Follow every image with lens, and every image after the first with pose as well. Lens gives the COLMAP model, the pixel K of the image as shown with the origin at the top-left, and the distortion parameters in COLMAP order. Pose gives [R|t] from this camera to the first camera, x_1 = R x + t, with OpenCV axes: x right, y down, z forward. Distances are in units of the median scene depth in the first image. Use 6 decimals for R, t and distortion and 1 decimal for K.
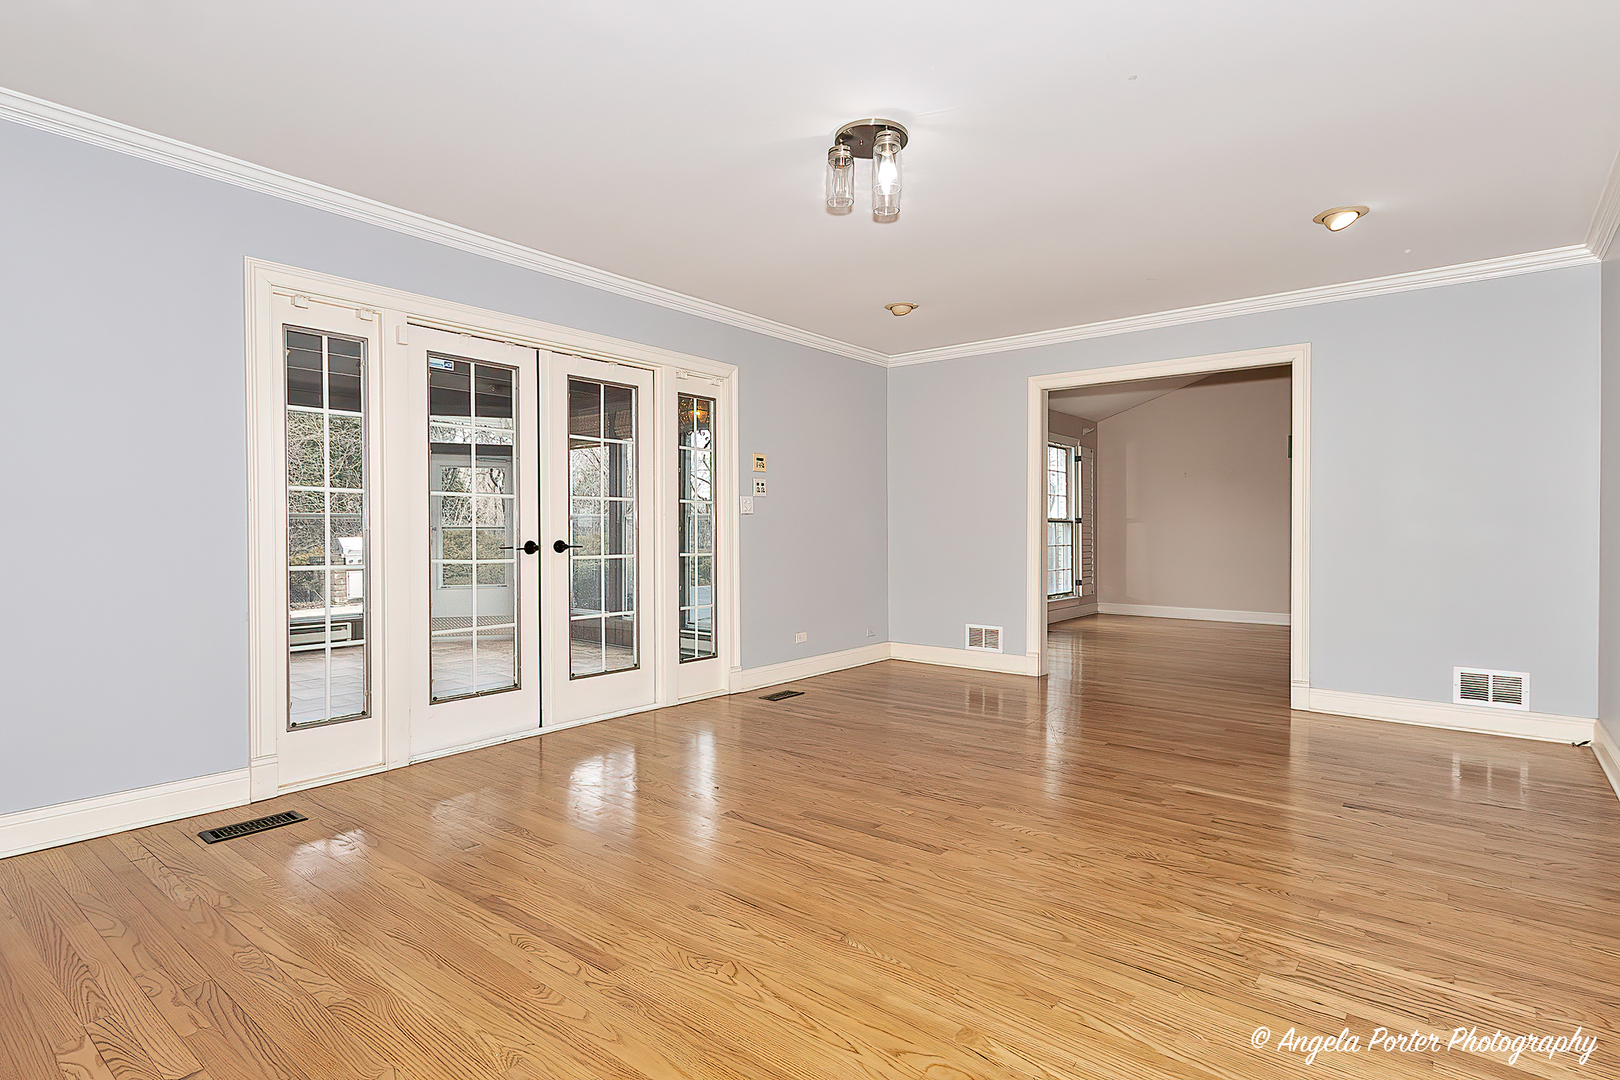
lens RADIAL K [[820.3, 0, 784.6], [0, 820.3, 540.8], [0, 0, 1]] dist [0.004572, 0.000771]
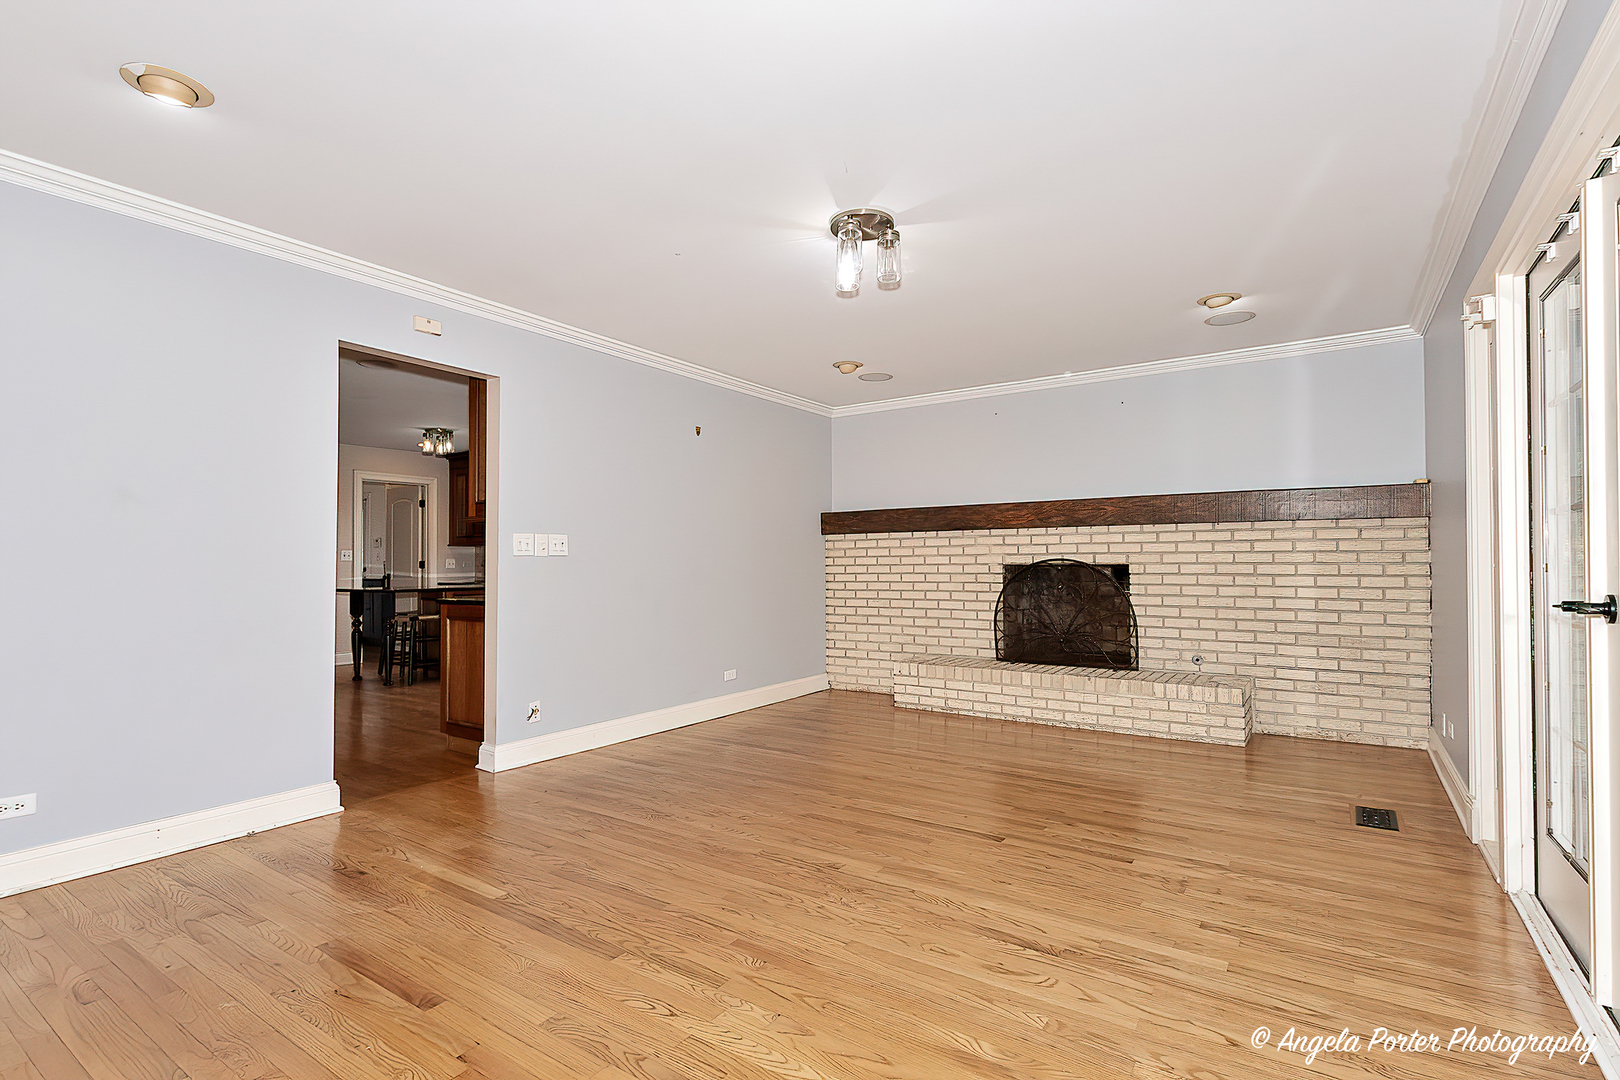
lens RADIAL K [[750.5, 0, 822.6], [0, 750.5, 543.8], [0, 0, 1]] dist [0.001302, 0.000278]
pose [[-0.993040, 0.001815, -0.117762, 0.220808], [0.003535, 0.999890, -0.014399, -0.027236], [0.117723, -0.014715, -0.992937, 1.570063]]
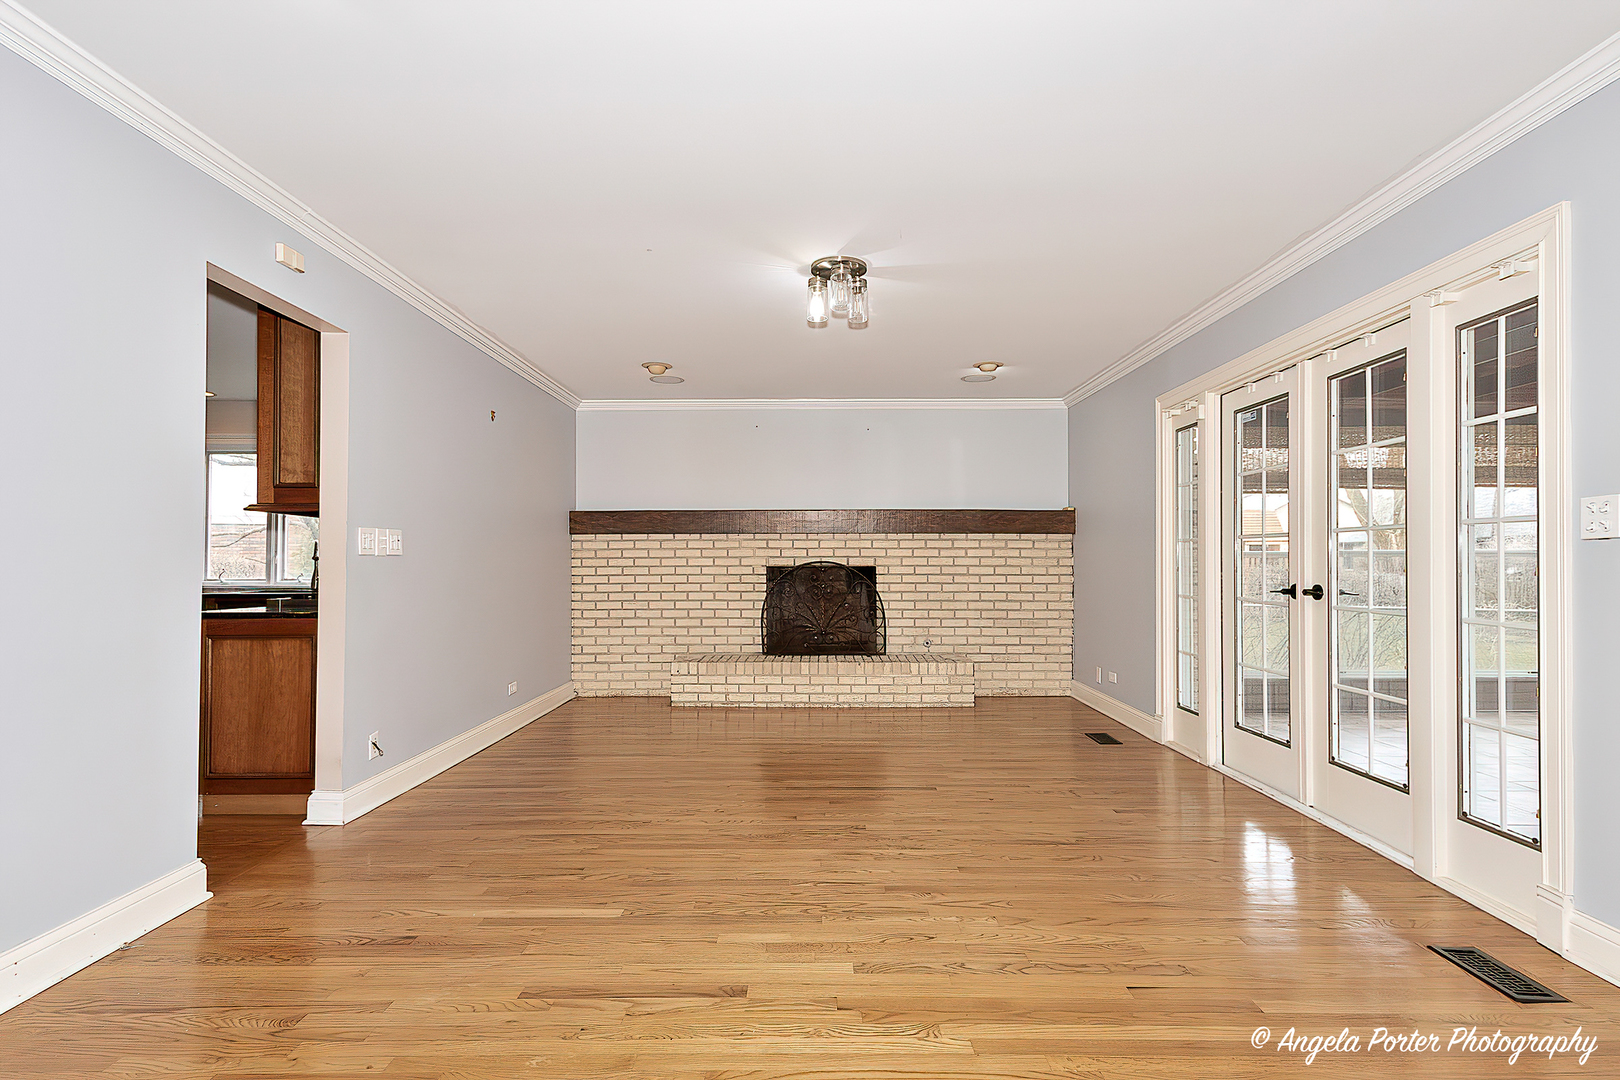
lens RADIAL K [[787.7, 0, 807.3], [0, 787.7, 543.9], [0, 0, 1]] dist [0.002066, 0.000410]
pose [[-0.765367, -0.014176, -0.643438, 0.728335], [-0.006618, 0.999878, -0.014156, -0.031021], [0.643560, -0.006577, -0.765368, 1.488924]]
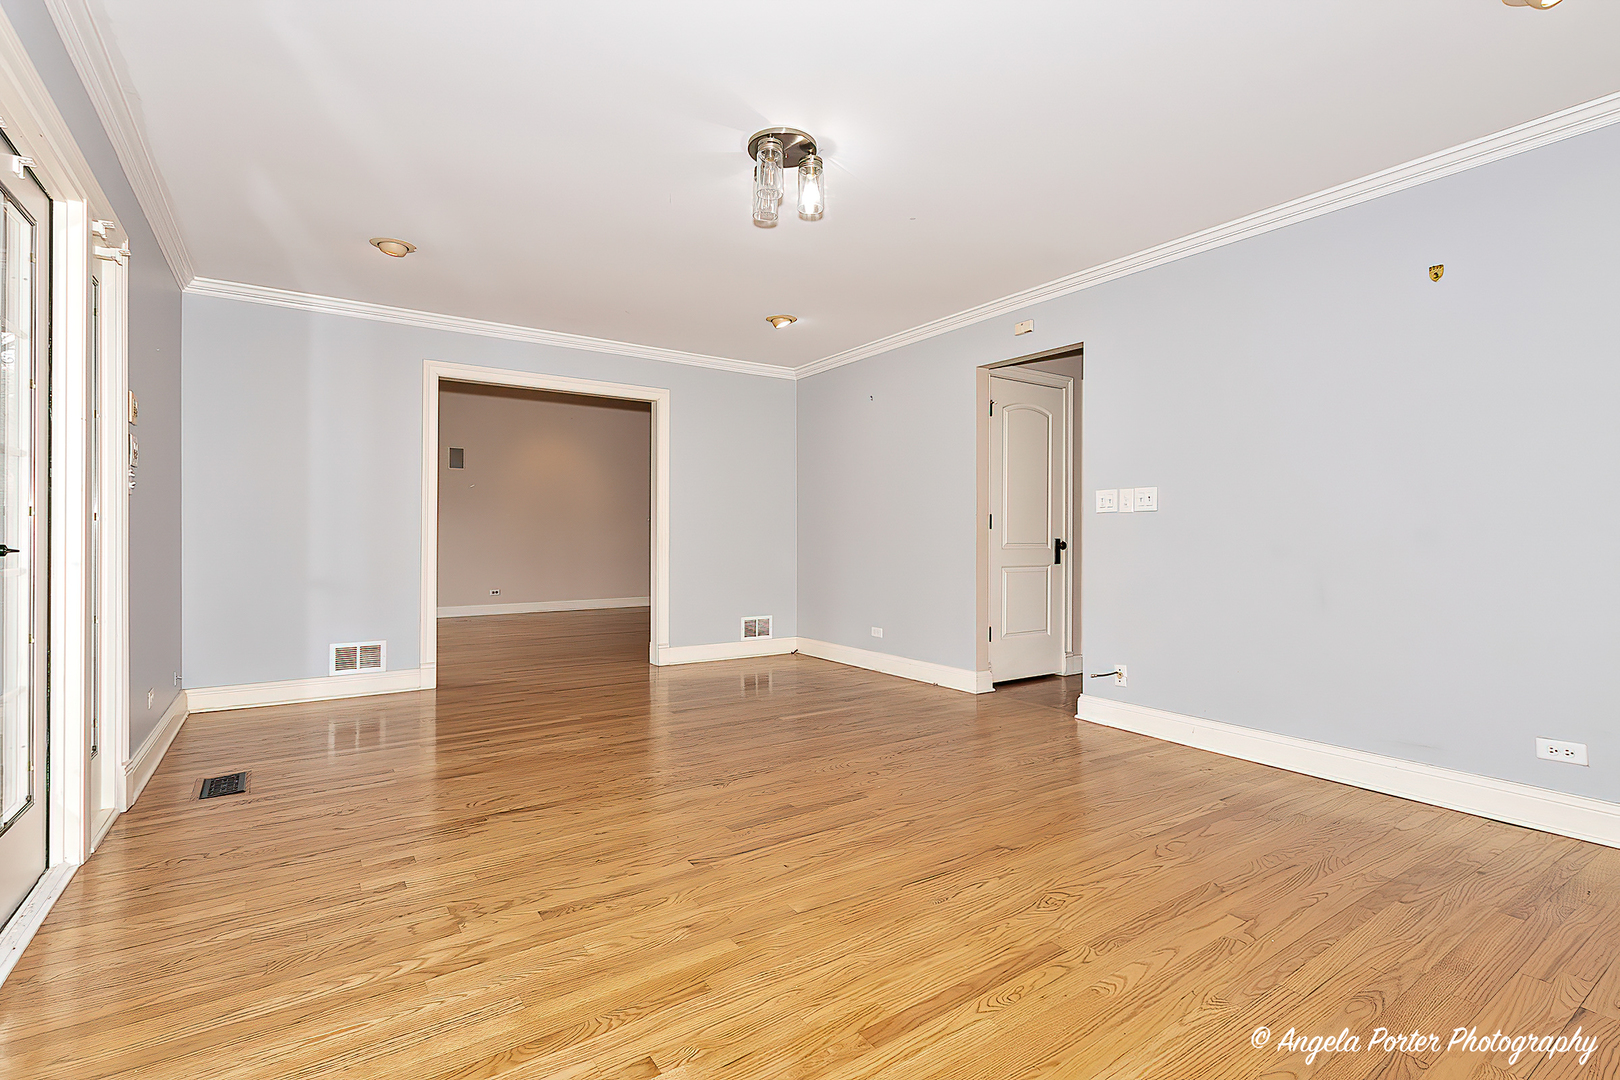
lens RADIAL K [[770.7, 0, 828.4], [0, 770.7, 534.9], [0, 0, 1]] dist [0.010670, -0.000114]
pose [[0.248650, 0.000444, 0.968593, -0.641488], [0.012055, 0.999921, -0.003553, 0.003854], [-0.968518, 0.012560, 0.248625, 0.545289]]
